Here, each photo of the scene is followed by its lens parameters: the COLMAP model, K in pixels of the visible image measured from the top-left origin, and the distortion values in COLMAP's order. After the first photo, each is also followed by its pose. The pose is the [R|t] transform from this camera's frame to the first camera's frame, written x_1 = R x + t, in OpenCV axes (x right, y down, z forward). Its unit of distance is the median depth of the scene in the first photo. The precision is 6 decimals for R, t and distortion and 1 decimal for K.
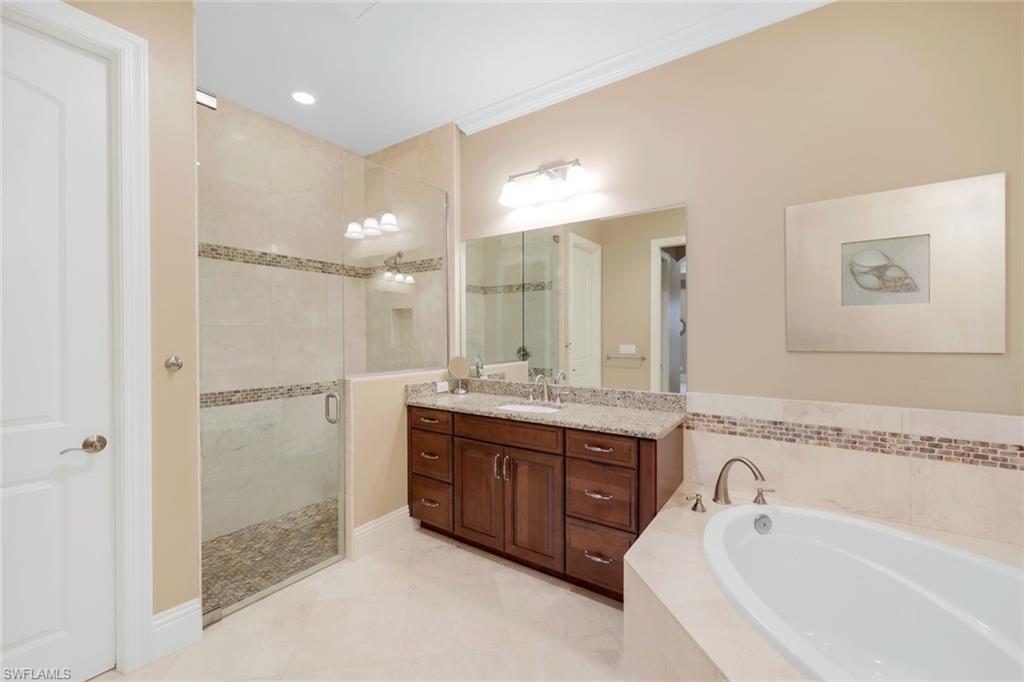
lens RADIAL K [[416.6, 0, 506.9], [0, 416.6, 339.7], [0, 0, 1]] dist [-0.002360, 0.000165]
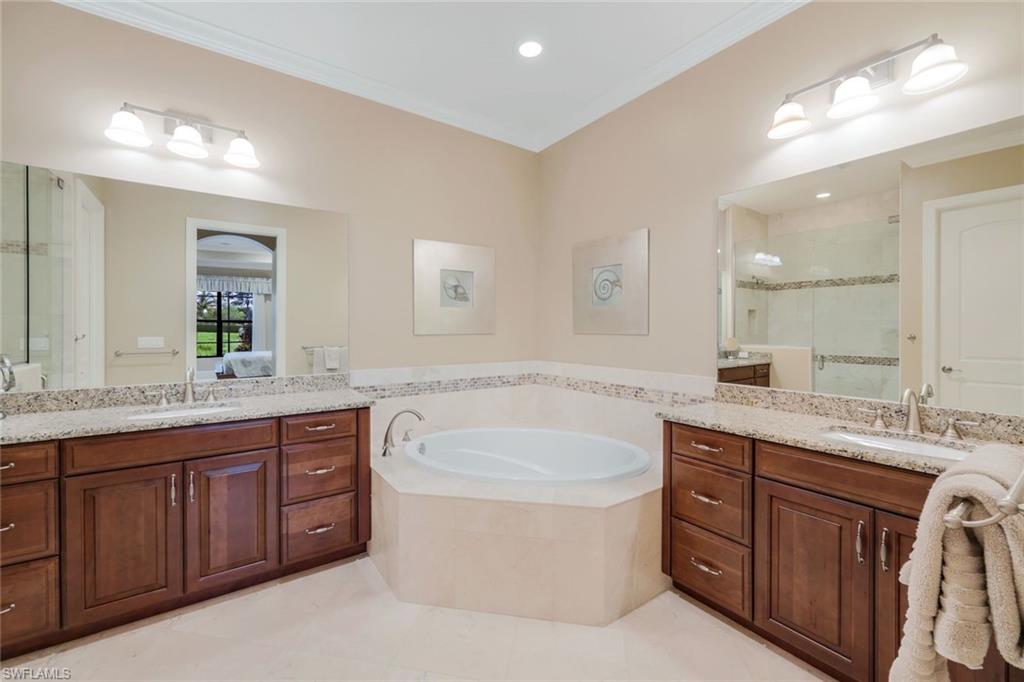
lens RADIAL K [[416.6, 0, 502.9], [0, 416.6, 332.5], [0, 0, 1]] dist [-0.002360, 0.000165]
pose [[0.343765, -0.007269, 0.939028, -0.582386], [0.008978, 0.999950, 0.004454, 0.013701], [-0.939013, 0.006900, 0.343813, 0.171023]]
